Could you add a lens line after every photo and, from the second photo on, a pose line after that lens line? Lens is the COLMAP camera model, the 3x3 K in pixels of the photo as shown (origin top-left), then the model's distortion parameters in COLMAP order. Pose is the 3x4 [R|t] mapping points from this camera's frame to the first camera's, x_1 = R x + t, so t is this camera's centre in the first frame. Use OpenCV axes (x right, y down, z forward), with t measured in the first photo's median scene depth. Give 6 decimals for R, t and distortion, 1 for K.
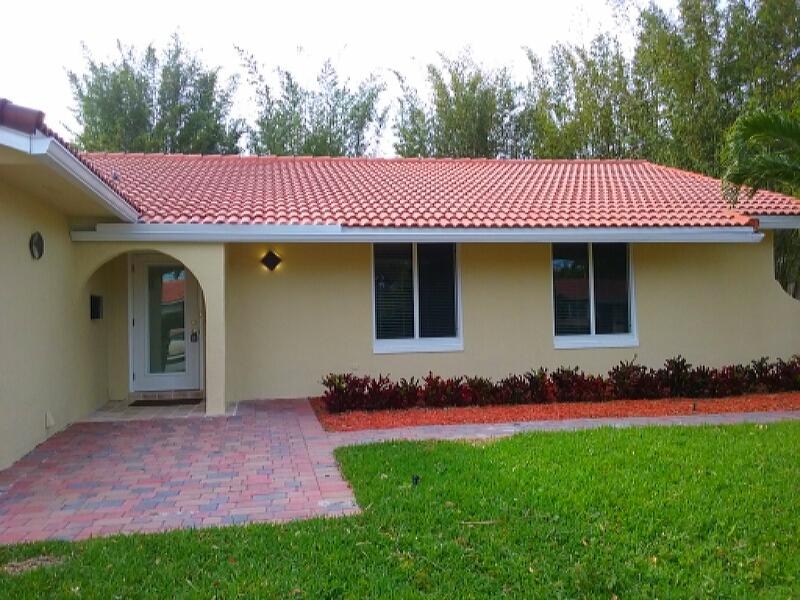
lens RADIAL K [[708.4, 0, 400.0], [0, 708.4, 300.0], [0, 0, 1]] dist [-0.003084, -0.121294]
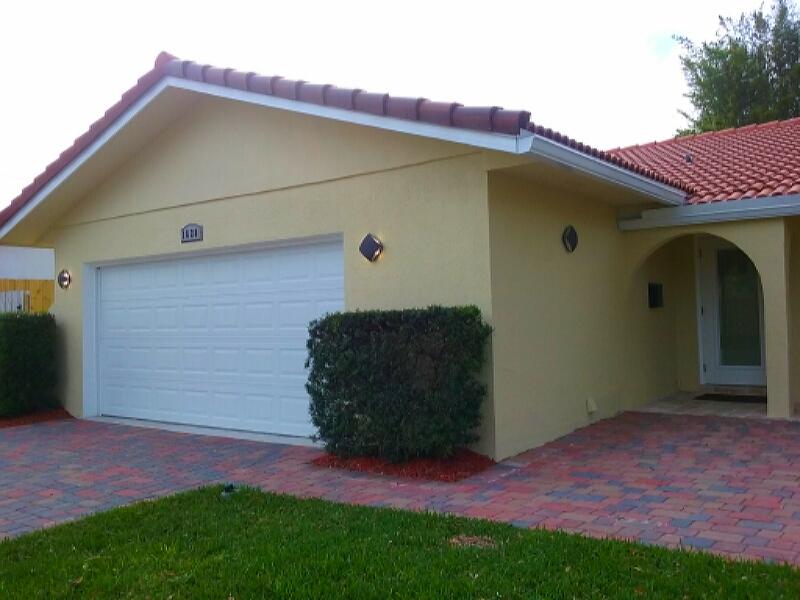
lens RADIAL K [[708.4, 0, 400.0], [0, 708.4, 300.0], [0, 0, 1]] dist [-0.003084, -0.121294]
pose [[0.633259, -0.012120, -0.773845, 0.116978], [0.027657, 0.999593, 0.006977, -0.000247], [0.773446, -0.025820, 0.633336, 0.112233]]
